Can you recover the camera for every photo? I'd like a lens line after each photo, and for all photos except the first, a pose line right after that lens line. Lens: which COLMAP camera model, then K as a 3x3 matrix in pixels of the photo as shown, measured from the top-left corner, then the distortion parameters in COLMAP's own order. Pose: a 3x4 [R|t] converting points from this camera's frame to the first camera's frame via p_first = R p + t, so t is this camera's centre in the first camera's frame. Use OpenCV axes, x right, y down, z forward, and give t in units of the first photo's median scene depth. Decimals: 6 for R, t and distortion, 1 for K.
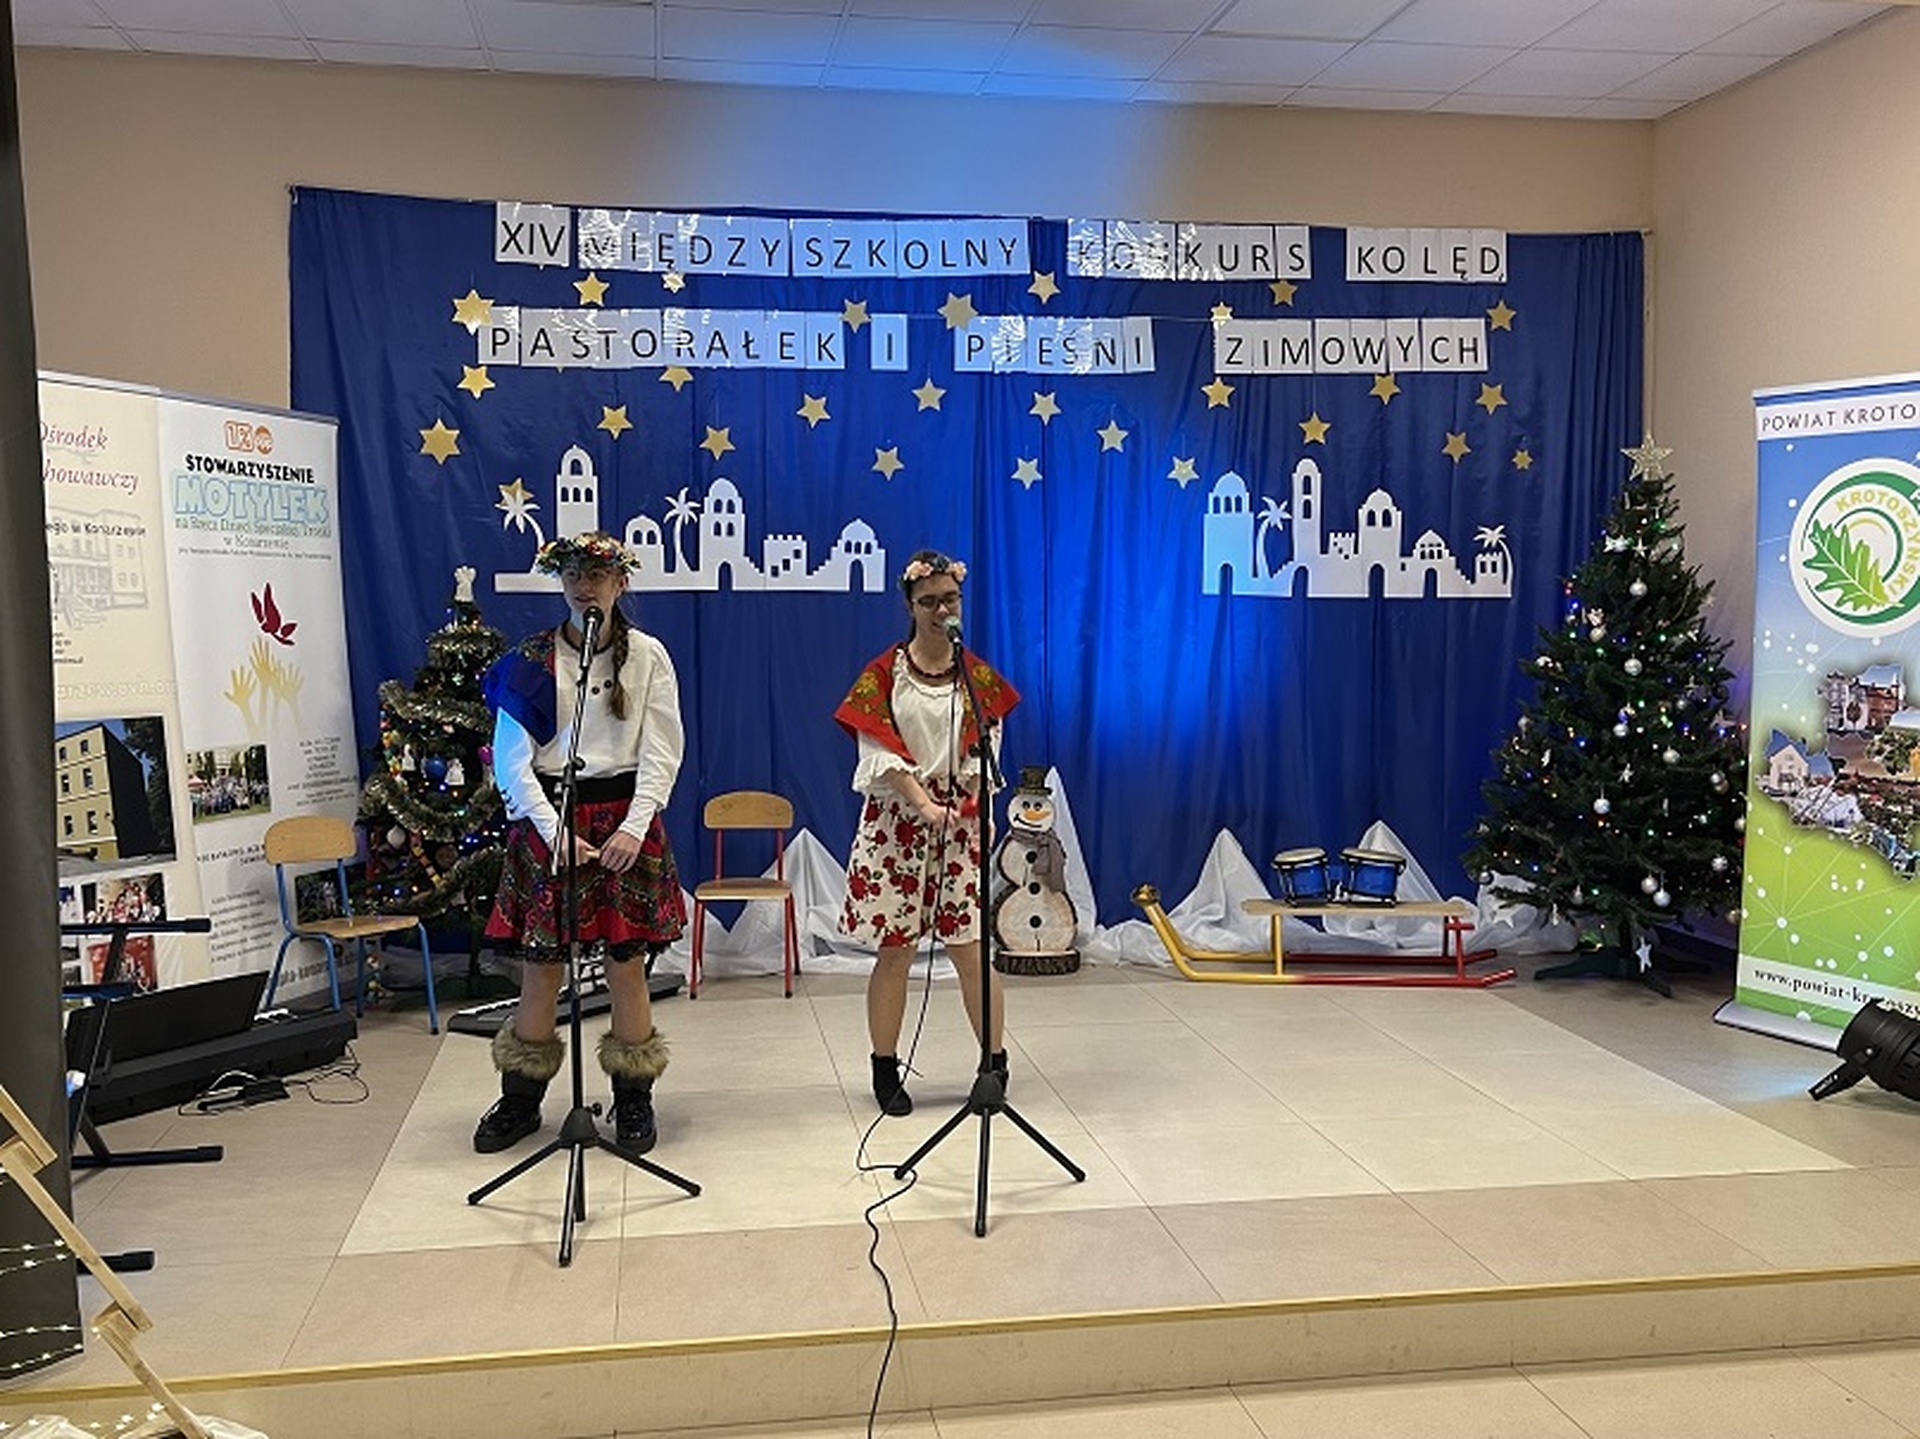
lens RADIAL K [[1849.1, 0, 972.3], [0, 1849.1, 706.4], [0, 0, 1]] dist [0.047135, 0.000000]
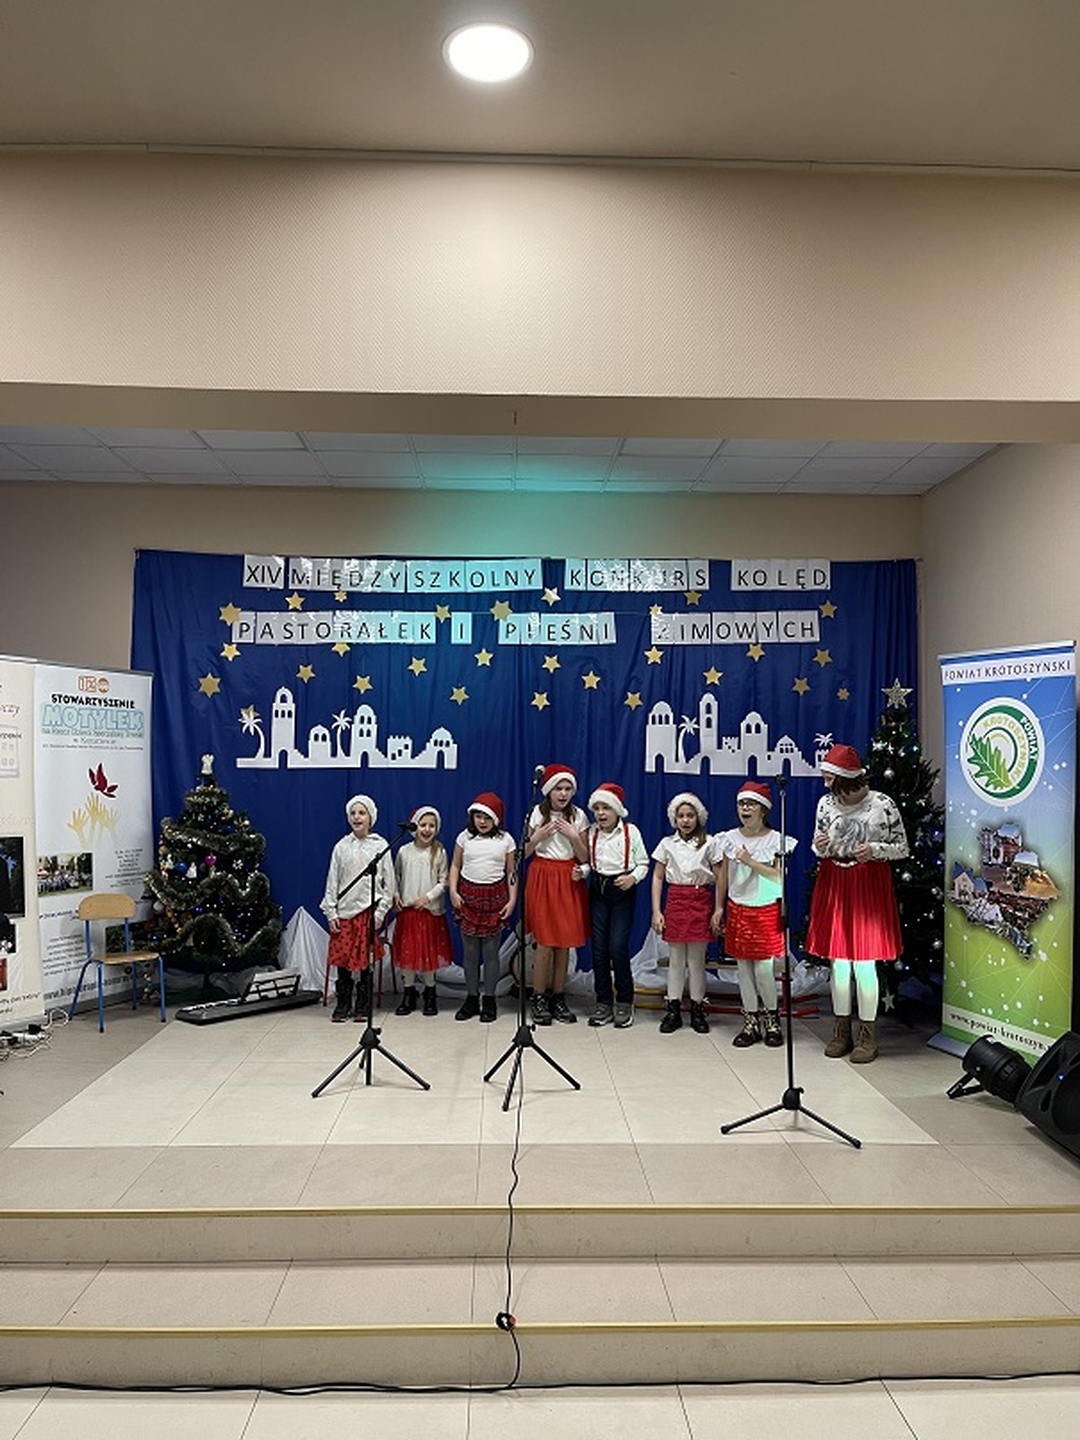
lens RADIAL K [[1095.3, 0, 537.8], [0, 1095.3, 716.7], [0, 0, 1]] dist [0.063655, -0.051947]
pose [[0.990124, 0.002871, -0.140167, 0.178214], [-0.017150, 0.994762, -0.100773, -0.008958], [0.139144, 0.102182, 0.984986, -0.008700]]
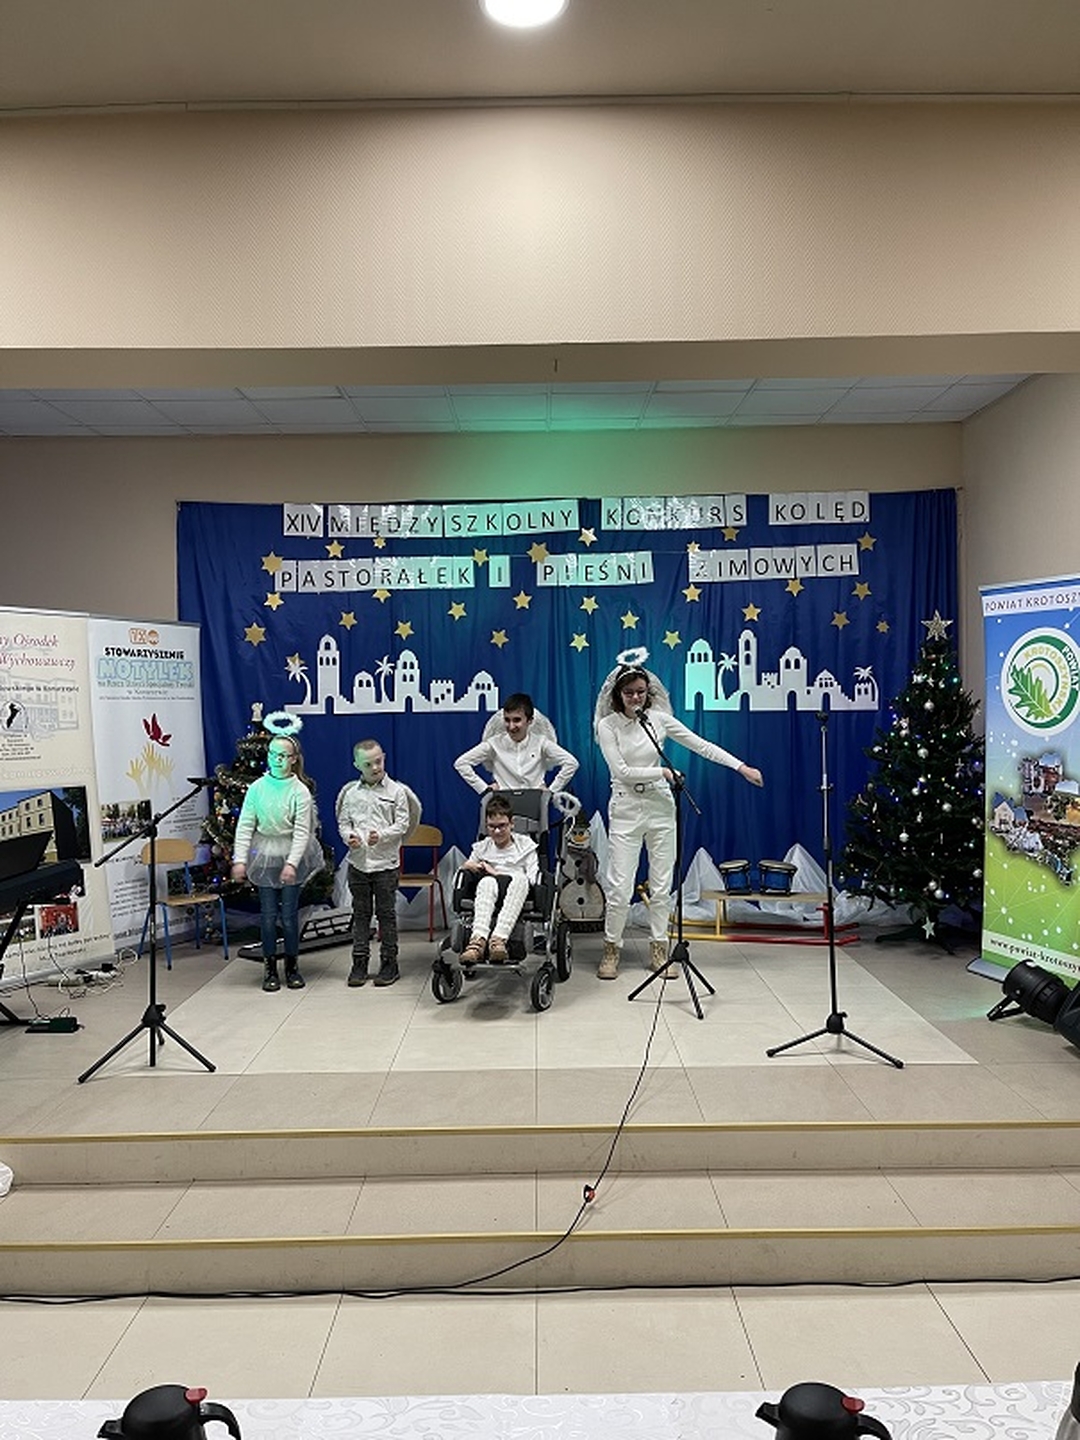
lens RADIAL K [[1095.3, 0, 538.6], [0, 1095.3, 723.4], [0, 0, 1]] dist [0.063655, -0.051947]
pose [[0.985332, -0.010853, -0.170304, 0.174004], [0.004583, 0.999299, -0.037167, -0.011848], [0.170588, 0.035841, 0.984690, -0.024678]]
